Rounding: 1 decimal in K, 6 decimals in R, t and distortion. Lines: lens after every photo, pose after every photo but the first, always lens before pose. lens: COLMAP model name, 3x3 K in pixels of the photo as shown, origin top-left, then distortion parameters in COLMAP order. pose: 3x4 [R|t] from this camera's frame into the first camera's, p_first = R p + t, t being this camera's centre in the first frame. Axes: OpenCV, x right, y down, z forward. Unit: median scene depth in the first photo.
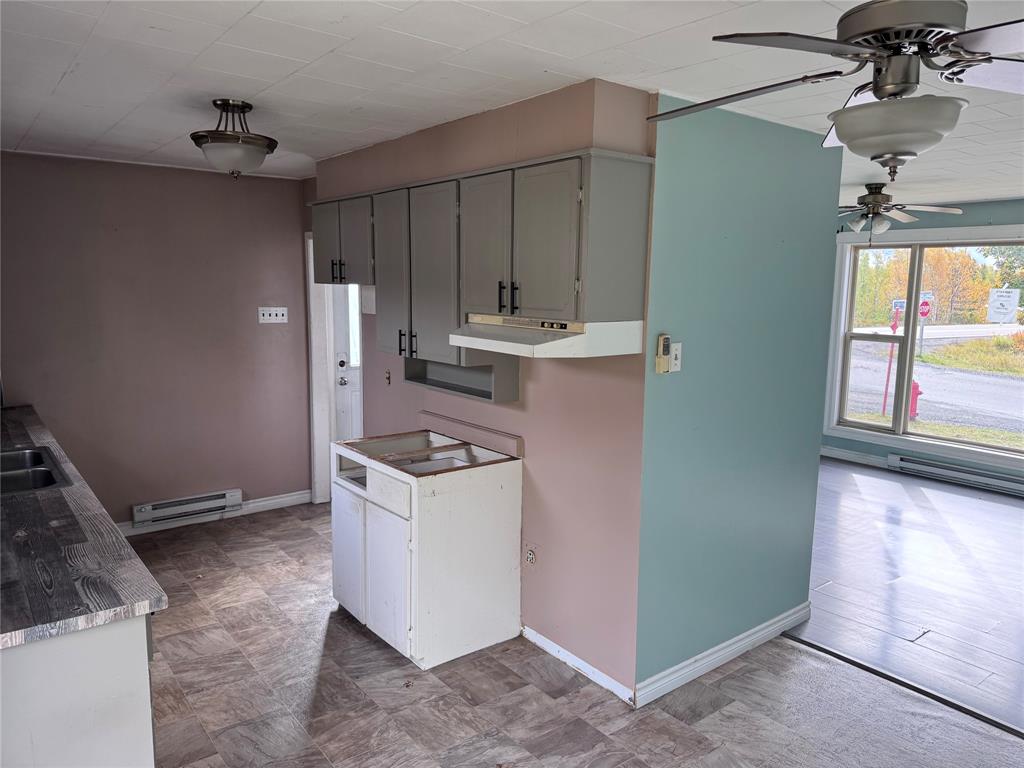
lens RADIAL K [[725.3, 0, 512.0], [0, 725.3, 384.0], [0, 0, 1]] dist [0.098747, -0.123692]
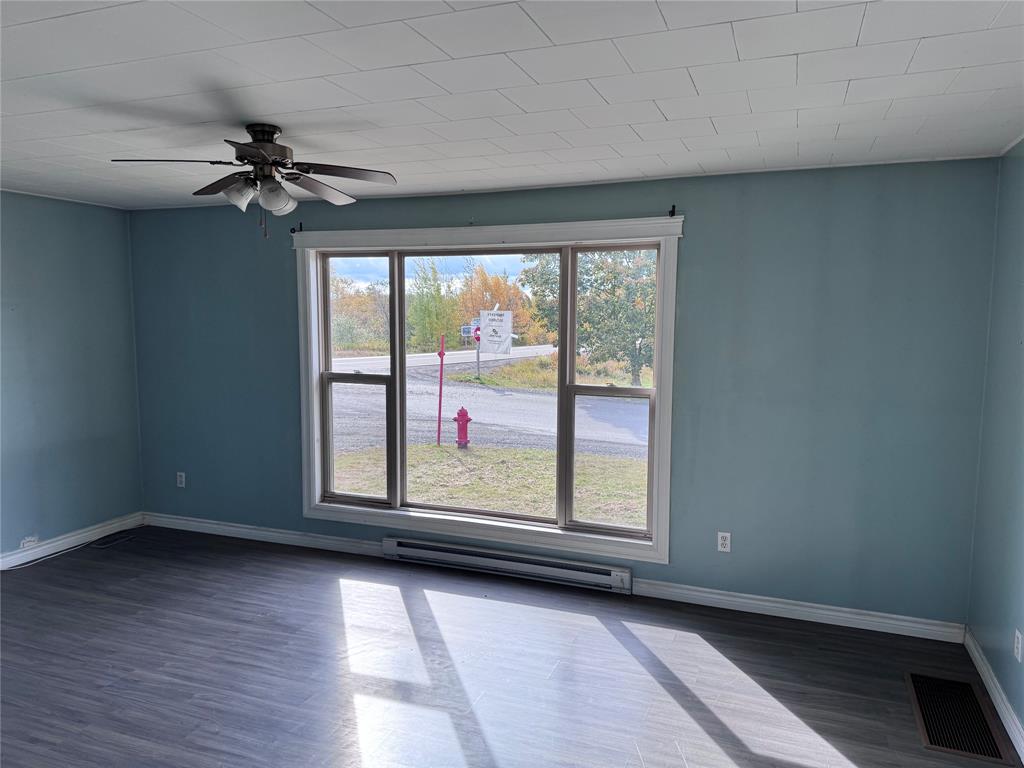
lens RADIAL K [[725.3, 0, 512.0], [0, 725.3, 384.0], [0, 0, 1]] dist [0.098747, -0.123692]
pose [[0.860134, -0.055347, 0.507056, 0.255682], [0.074204, 0.997097, -0.017039, -0.033499], [-0.504641, 0.052281, 0.861745, 0.300348]]
